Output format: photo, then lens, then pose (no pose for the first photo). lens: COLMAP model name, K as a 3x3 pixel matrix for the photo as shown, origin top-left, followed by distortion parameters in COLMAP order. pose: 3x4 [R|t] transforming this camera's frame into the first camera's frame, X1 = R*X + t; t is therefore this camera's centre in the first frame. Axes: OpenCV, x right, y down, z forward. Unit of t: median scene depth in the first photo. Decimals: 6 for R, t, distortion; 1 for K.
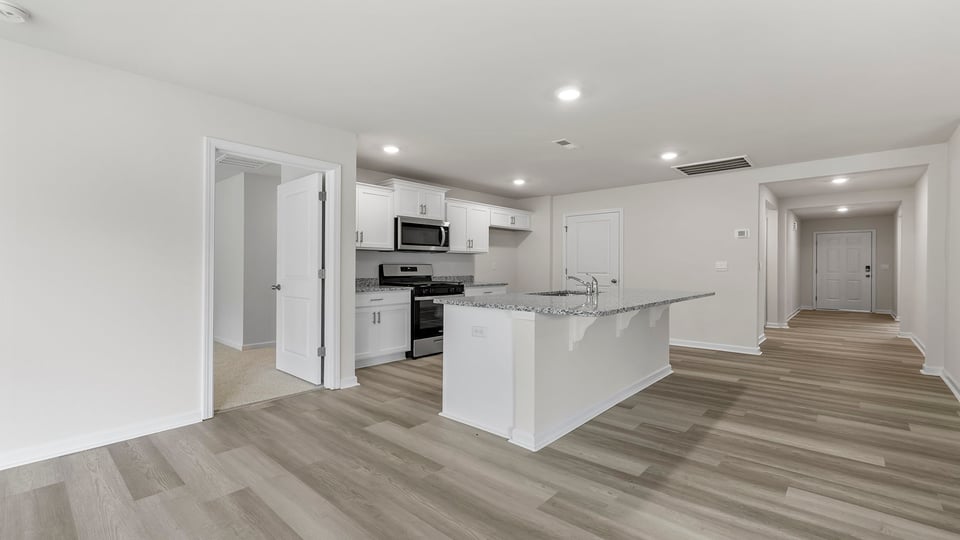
lens RADIAL K [[420.5, 0, 478.1], [0, 420.5, 264.2], [0, 0, 1]] dist [0.000469, -0.000036]
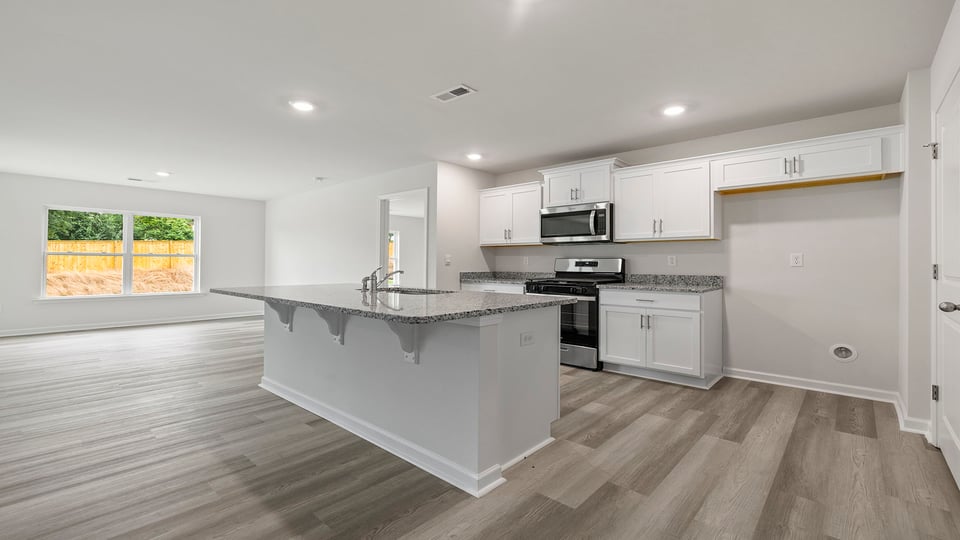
lens RADIAL K [[420.5, 0, 478.1], [0, 420.5, 264.2], [0, 0, 1]] dist [0.000469, -0.000036]
pose [[-0.008111, 0.001388, -0.999966, 0.823274], [0.003903, 0.999991, 0.001356, 0.011660], [0.999959, -0.003891, -0.008116, 0.916073]]
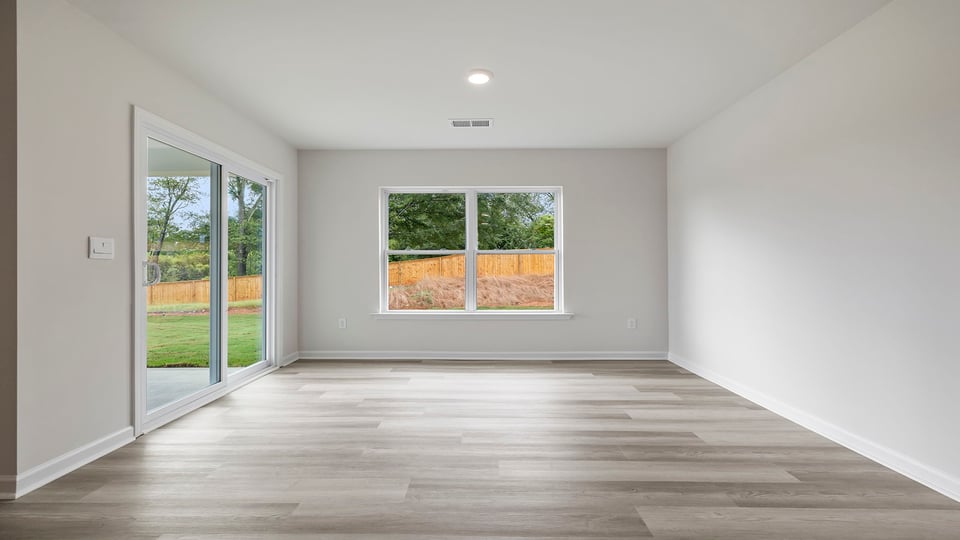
lens RADIAL K [[409.4, 0, 480.0], [0, 409.4, 270.0], [0, 0, 1]] dist [0.000881, 0.000390]
pose [[-0.752324, 0.003168, -0.658786, -0.001845], [0.008734, 0.999949, -0.005166, 0.023063], [0.658735, -0.009641, -0.752313, 0.428678]]
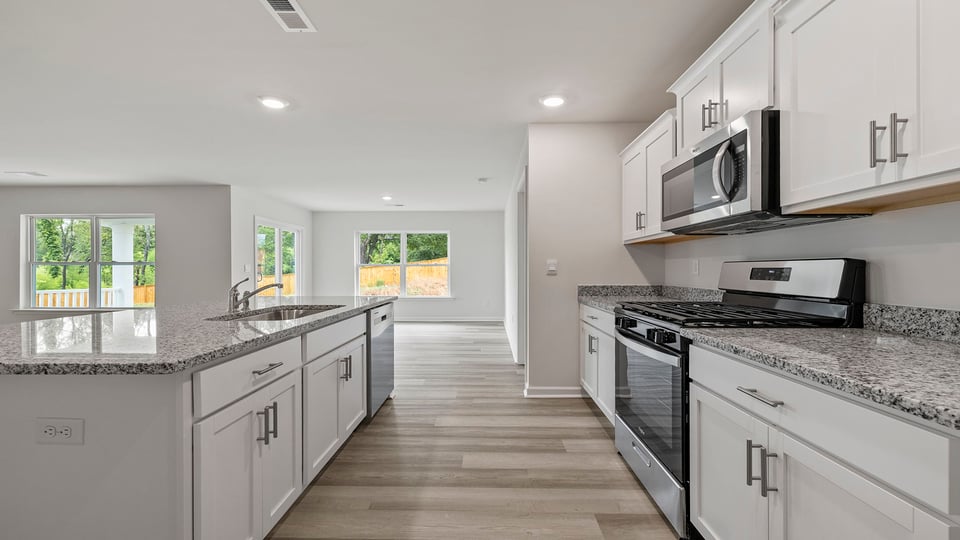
lens RADIAL K [[414.3, 0, 476.1], [0, 414.3, 273.0], [0, 0, 1]] dist [0.003559, 0.000428]
pose [[-0.768684, 0.006204, -0.639598, 0.304320], [0.006889, 0.999975, 0.001421, 0.010152], [0.639591, -0.003314, -0.768708, 1.302506]]
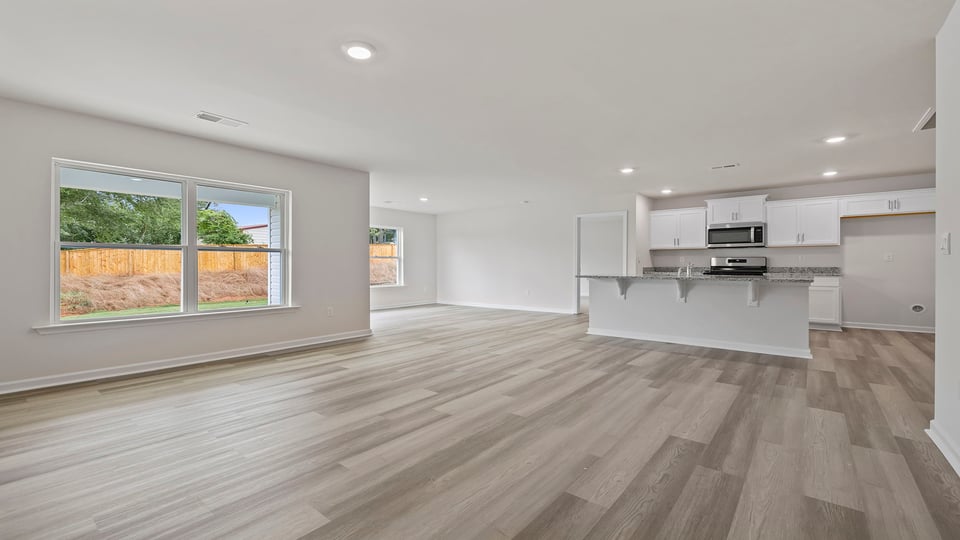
lens RADIAL K [[409.4, 0, 480.0], [0, 409.4, 270.0], [0, 0, 1]] dist [0.000881, 0.000390]
pose [[0.047507, 0.011942, -0.998800, 1.285769], [0.010310, 0.999869, 0.012445, 0.018193], [0.998818, -0.010889, 0.047378, 0.139991]]
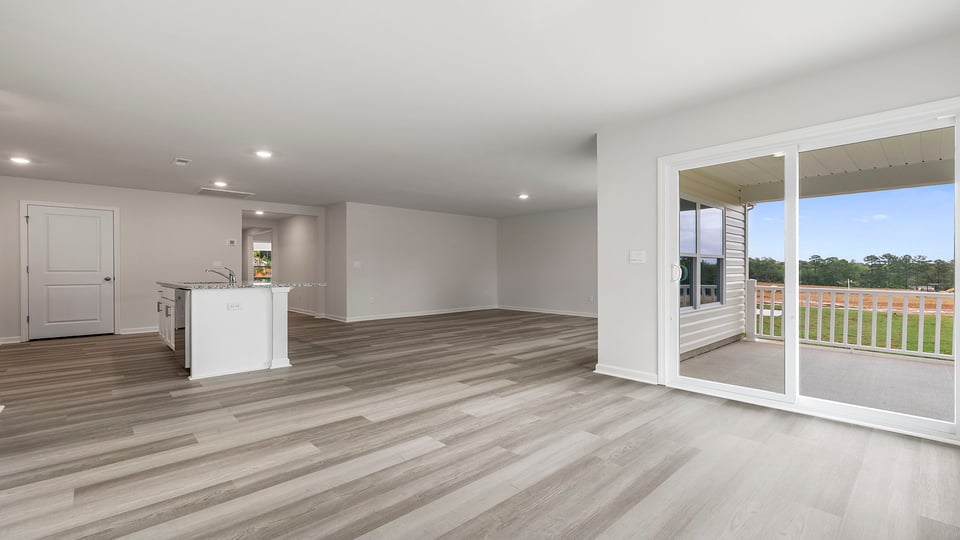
lens RADIAL K [[409.4, 0, 480.0], [0, 409.4, 270.0], [0, 0, 1]] dist [0.000881, 0.000390]
pose [[0.093546, -0.000584, 0.995615, -0.788816], [-0.006494, 0.999978, 0.001197, 0.017176], [-0.995594, -0.006577, 0.093540, 0.023145]]
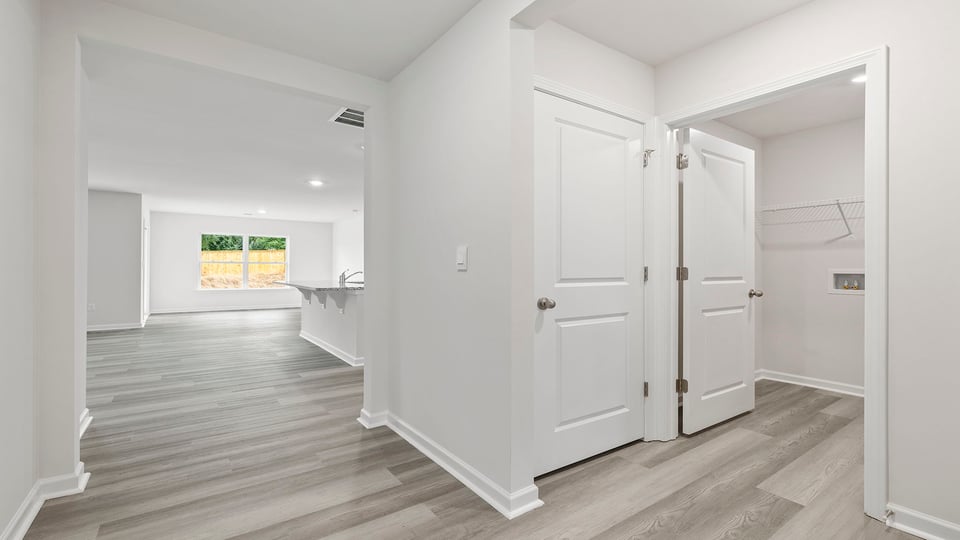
lens RADIAL K [[425.5, 0, 480.0], [0, 425.5, 270.0], [0, 0, 1]] dist [-0.001101, -0.000244]
pose [[-0.223856, 0.004465, -0.974612, 1.282365], [0.006186, 0.999976, 0.003161, 0.016043], [0.974603, -0.005321, -0.223878, 1.394313]]
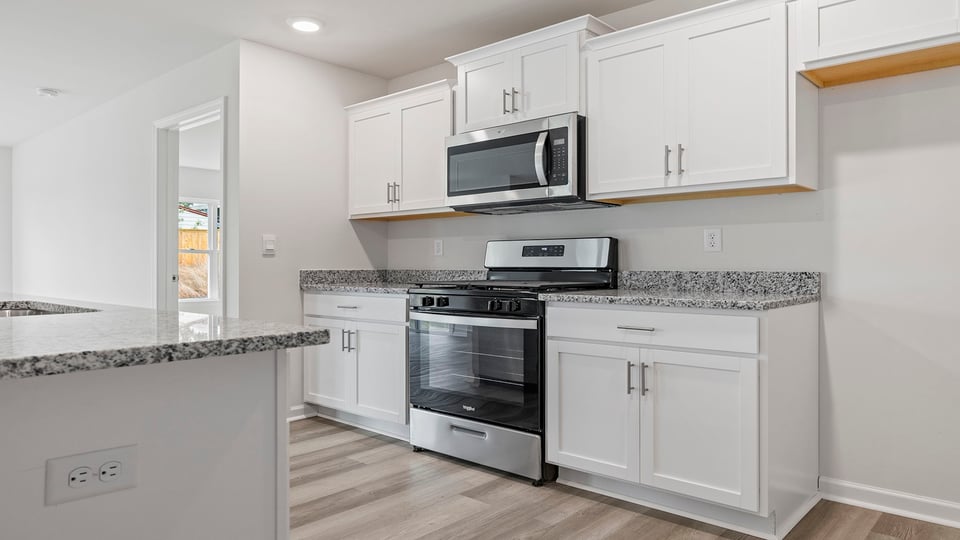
lens RADIAL K [[641.3, 0, 480.0], [0, 641.3, 270.0], [0, 0, 1]] dist [-0.002058, -0.002882]
pose [[-0.004060, 0.006180, -0.999973, 0.548005], [0.008347, 0.999946, 0.006146, 0.030594], [0.999957, -0.008321, -0.004111, 1.099285]]
